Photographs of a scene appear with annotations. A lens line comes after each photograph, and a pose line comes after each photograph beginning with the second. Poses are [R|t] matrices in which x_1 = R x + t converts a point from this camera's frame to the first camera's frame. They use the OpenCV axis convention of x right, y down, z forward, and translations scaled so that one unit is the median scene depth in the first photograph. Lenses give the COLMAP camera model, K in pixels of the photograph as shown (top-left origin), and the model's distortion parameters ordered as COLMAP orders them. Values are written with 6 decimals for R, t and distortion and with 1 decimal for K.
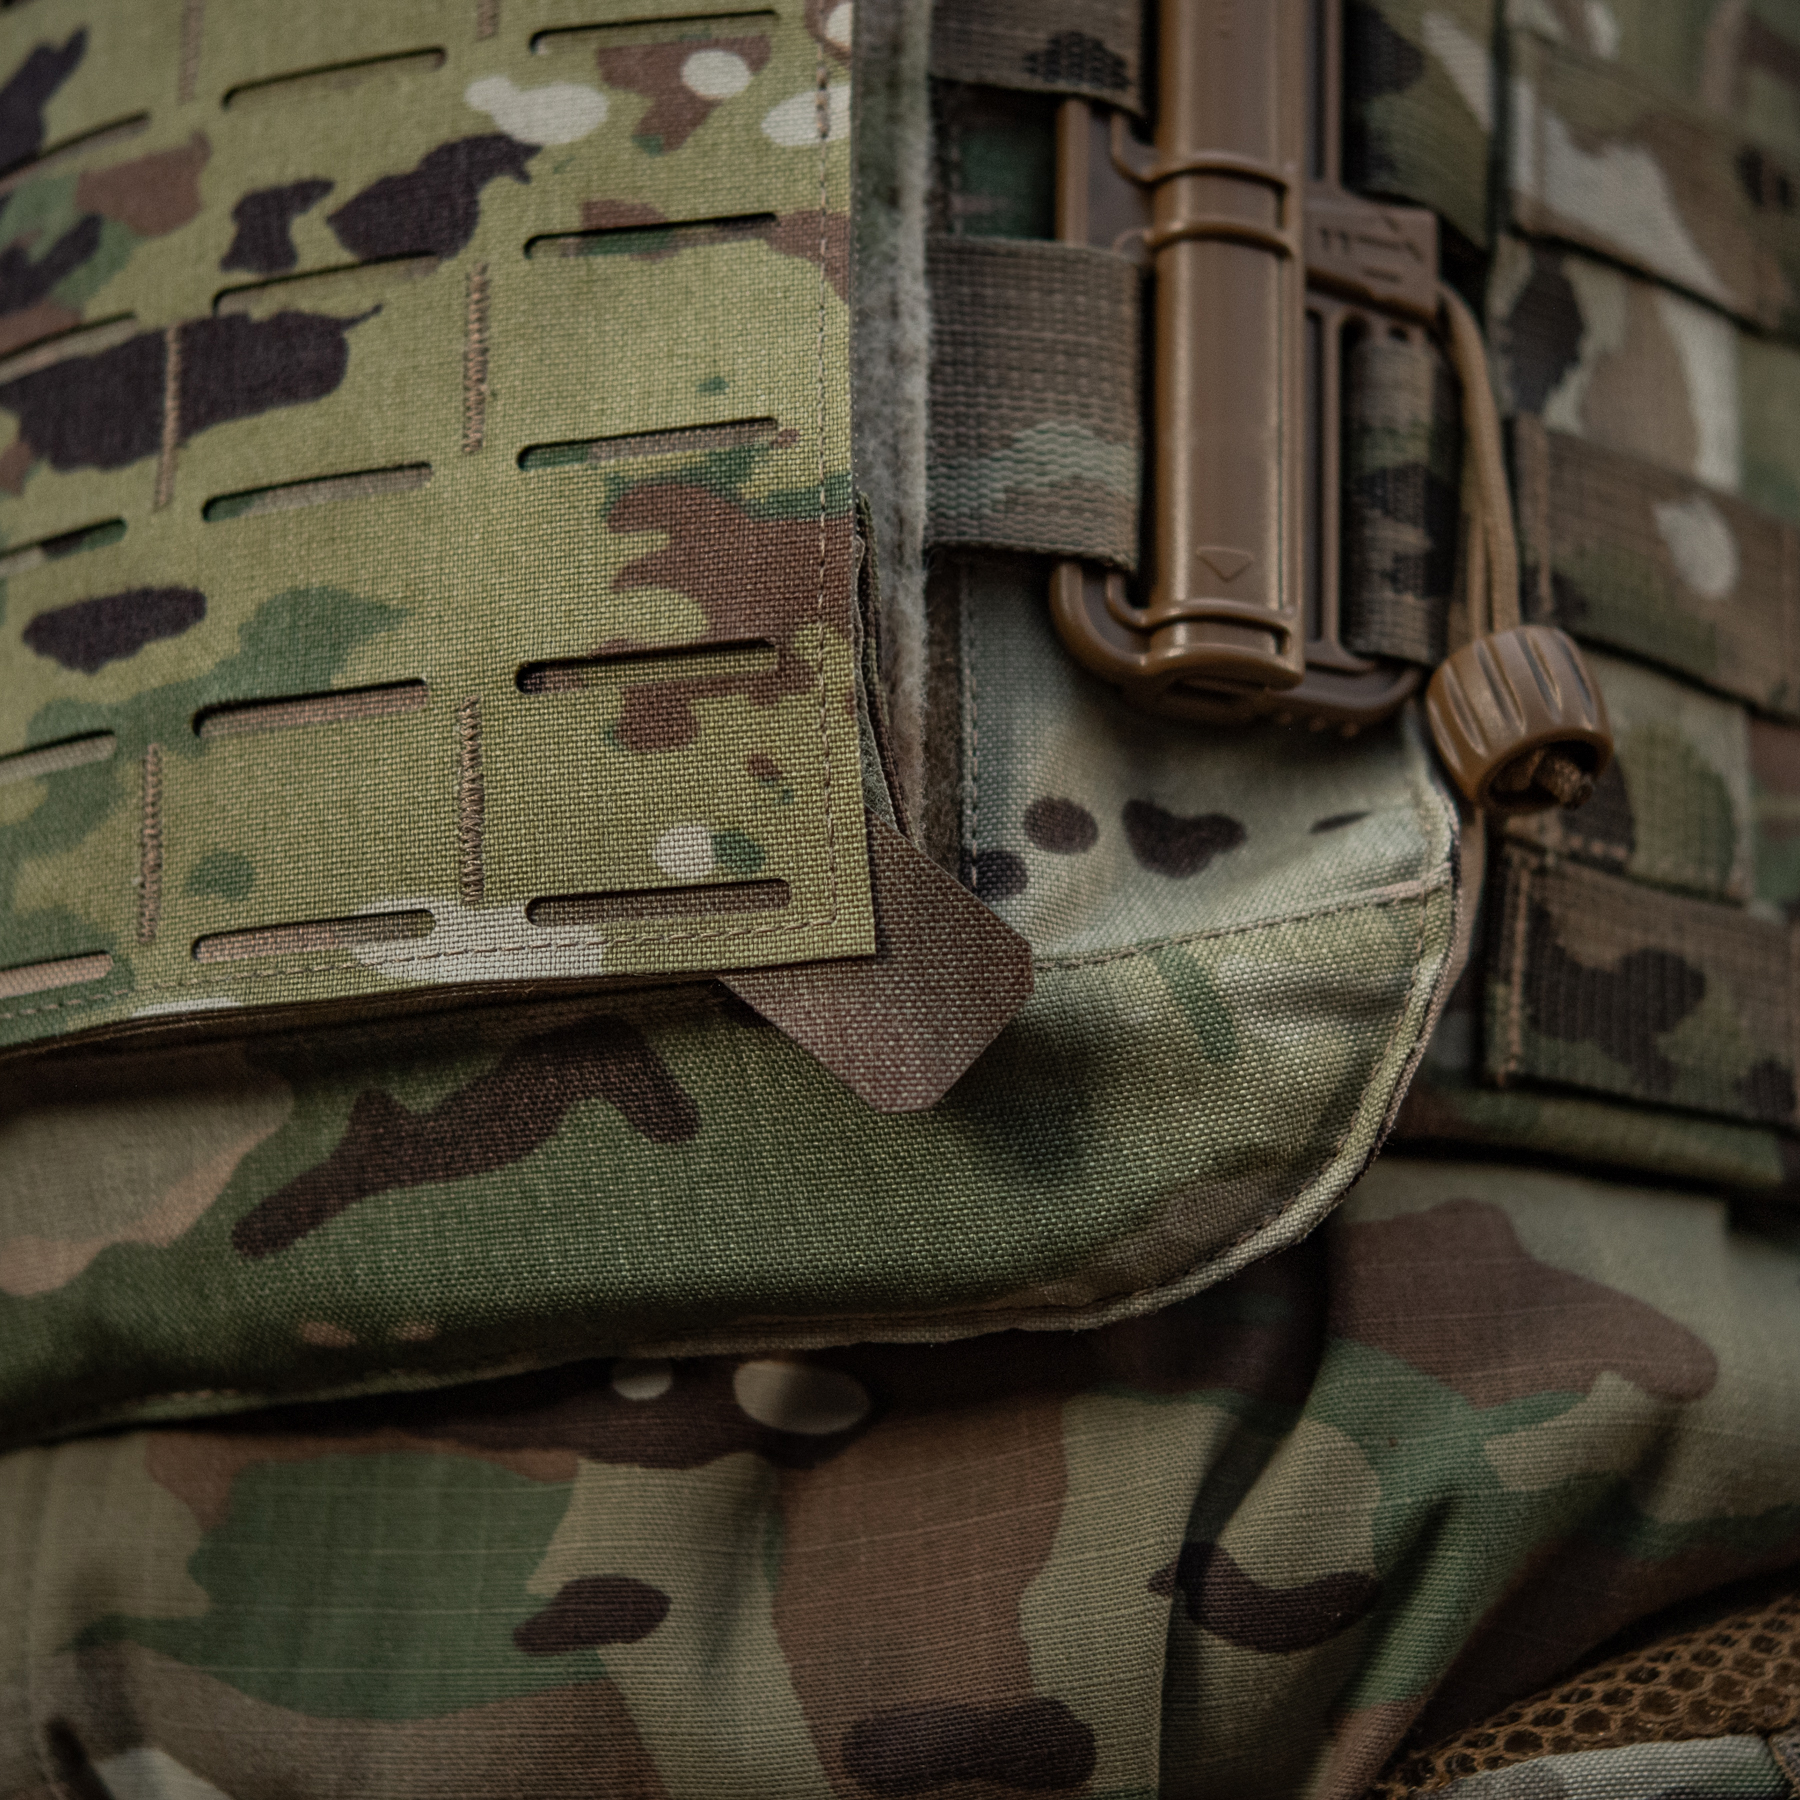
lens RADIAL K [[4445.2, 0, 899.1], [0, 4445.2, 922.2], [0, 0, 1]] dist [0.382845, 0.541908]
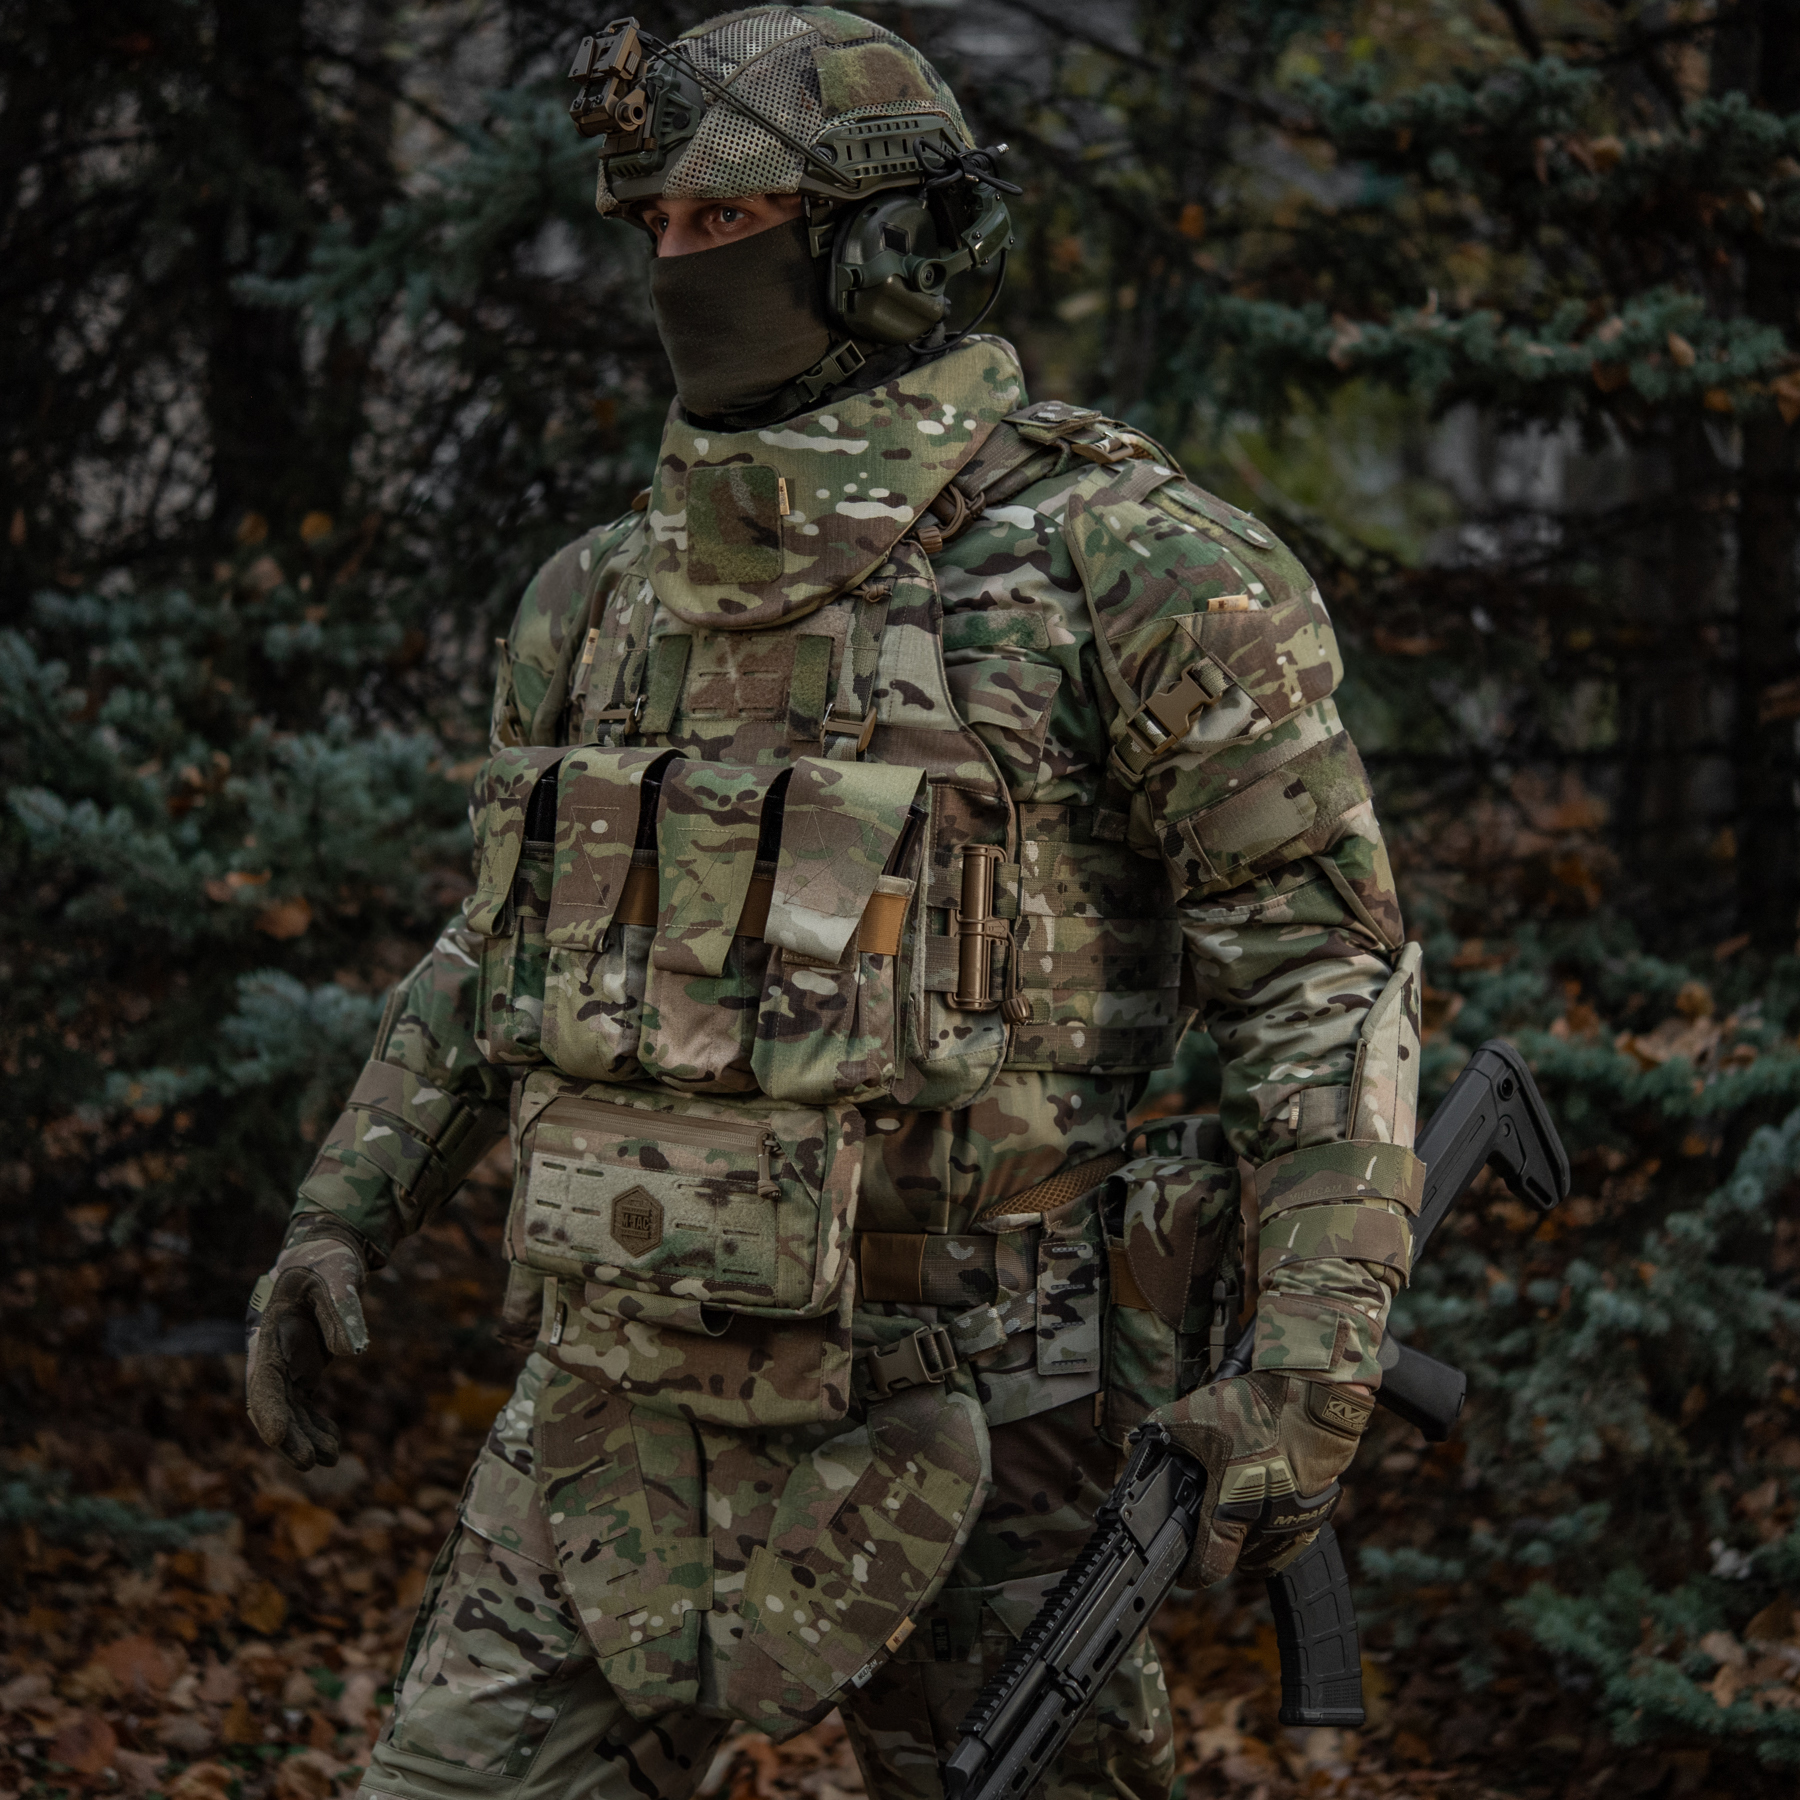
lens RADIAL K [[4130.1, 0, 897.4], [0, 4130.1, 946.8], [0, 0, 1]] dist [0.454447, -0.025918]
pose [[0.988626, 0.012145, 0.149905, -0.890093], [-0.072457, 0.911895, 0.403978, -2.443628], [-0.131792, -0.410245, 0.902402, -4.143112]]
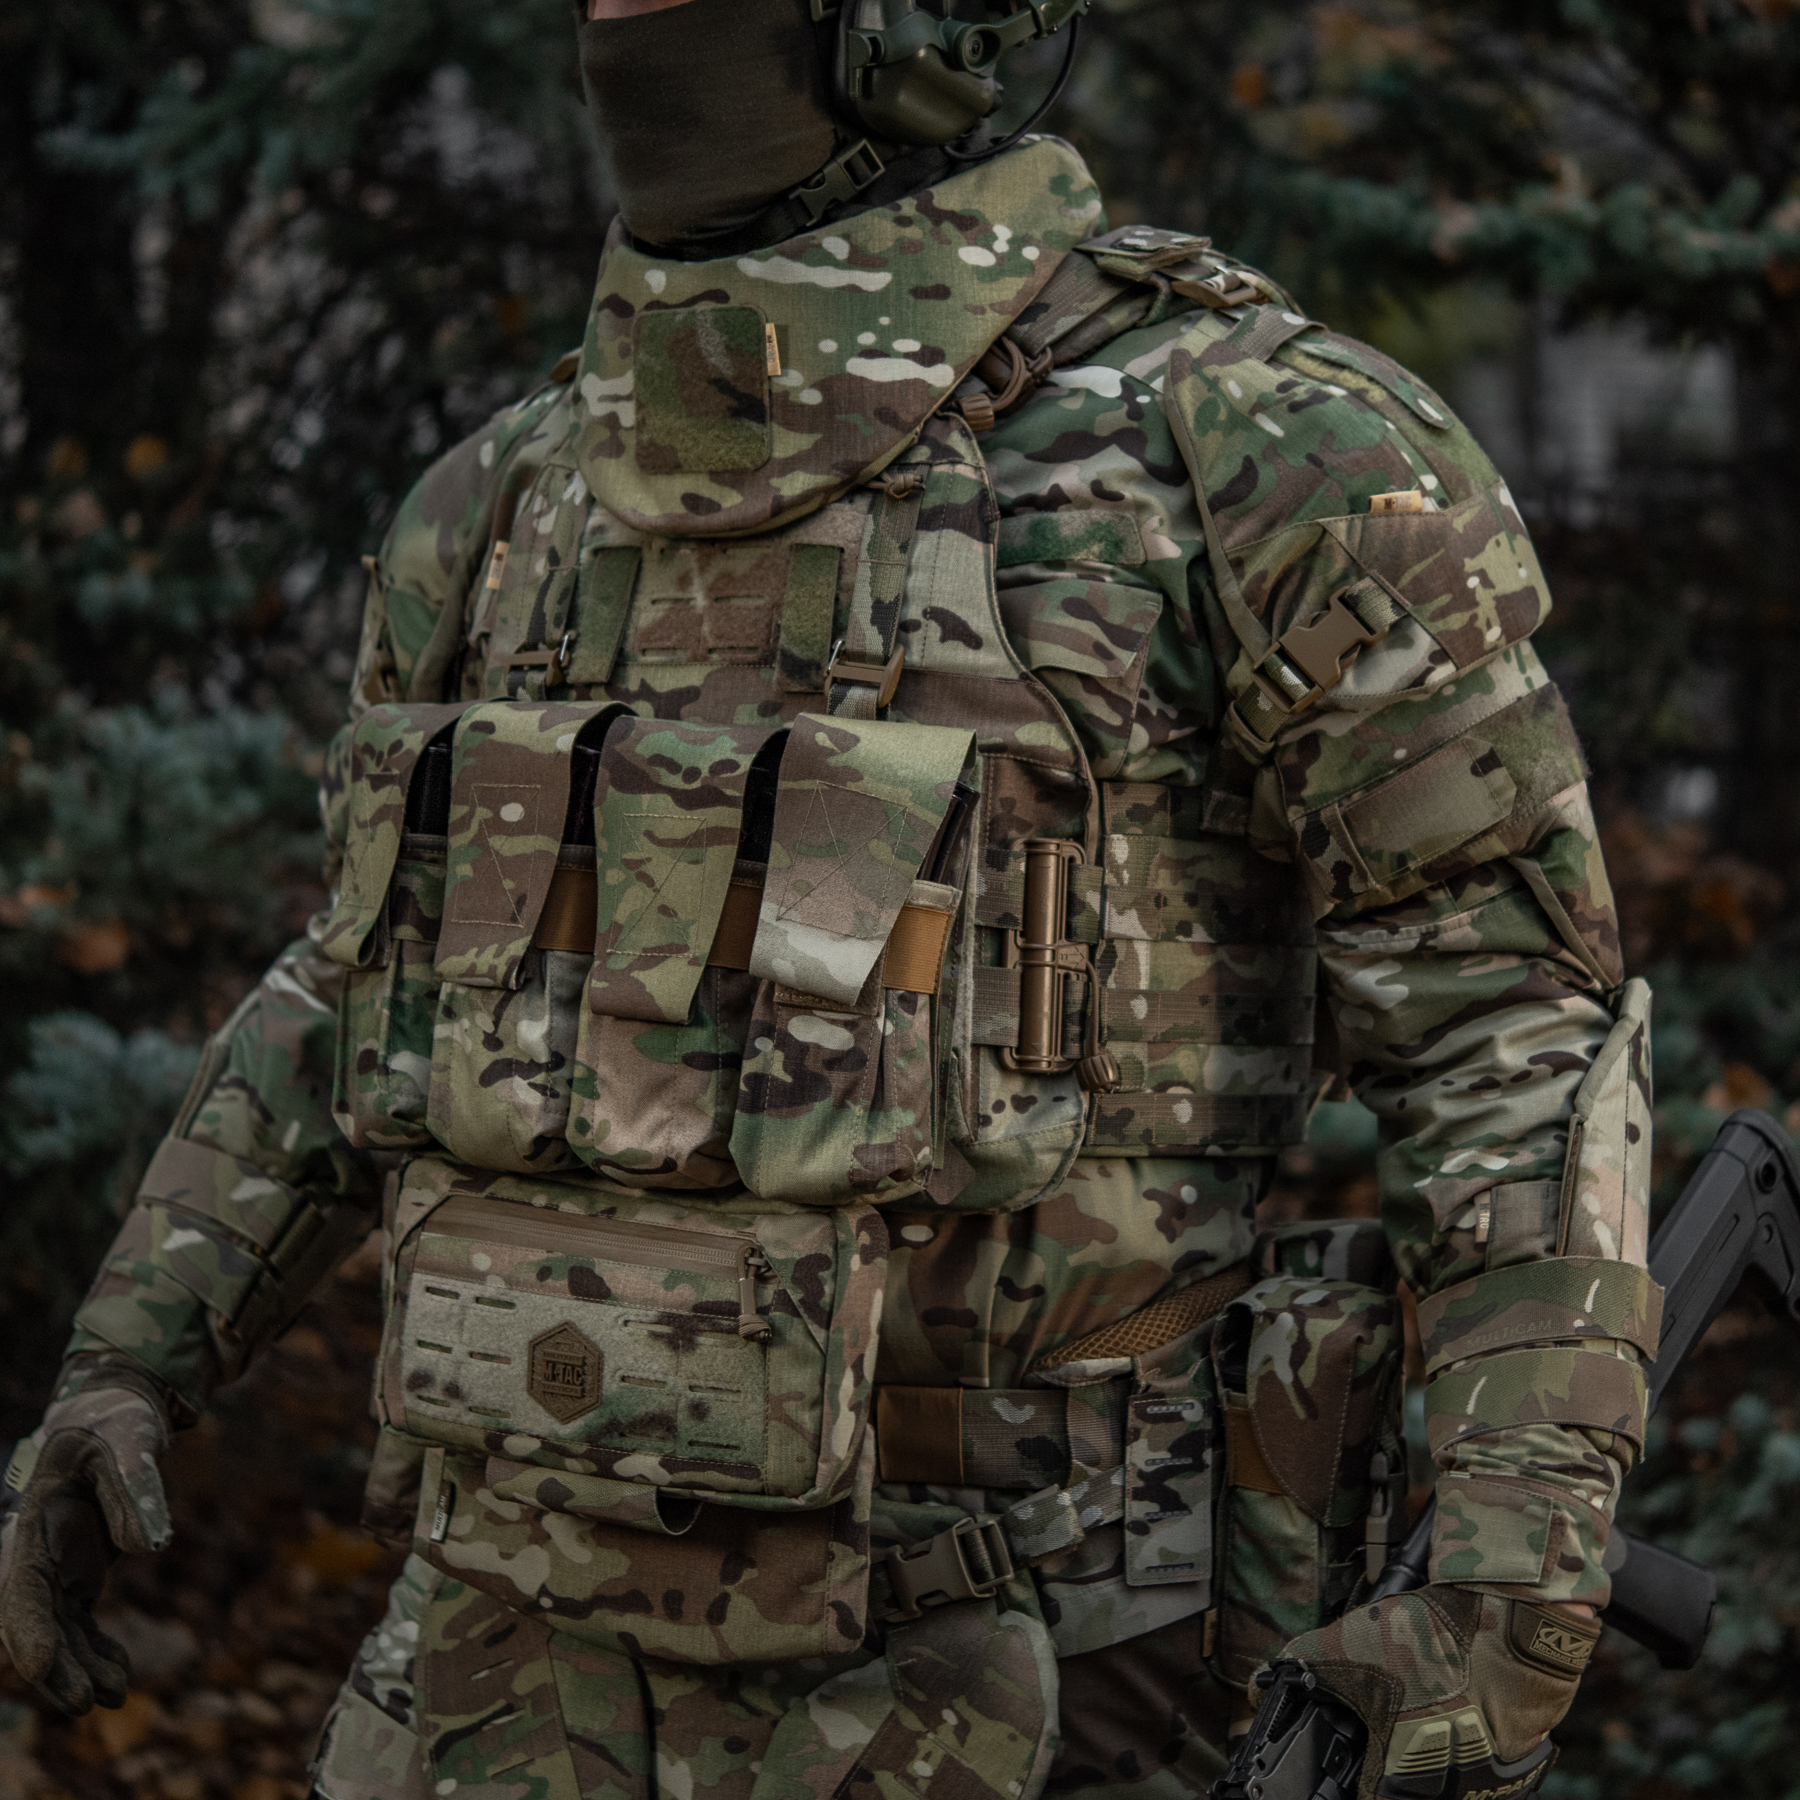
lens RADIAL K [[4445.2, 0, 899.1], [0, 4445.2, 922.2], [0, 0, 1]] dist [0.382845, 0.541908]
pose [[0.983583, 0.016627, 0.179686, -0.850984], [-0.085644, 0.919467, 0.383725, -1.859509], [-0.158836, -0.392815, 0.905797, -2.906722]]
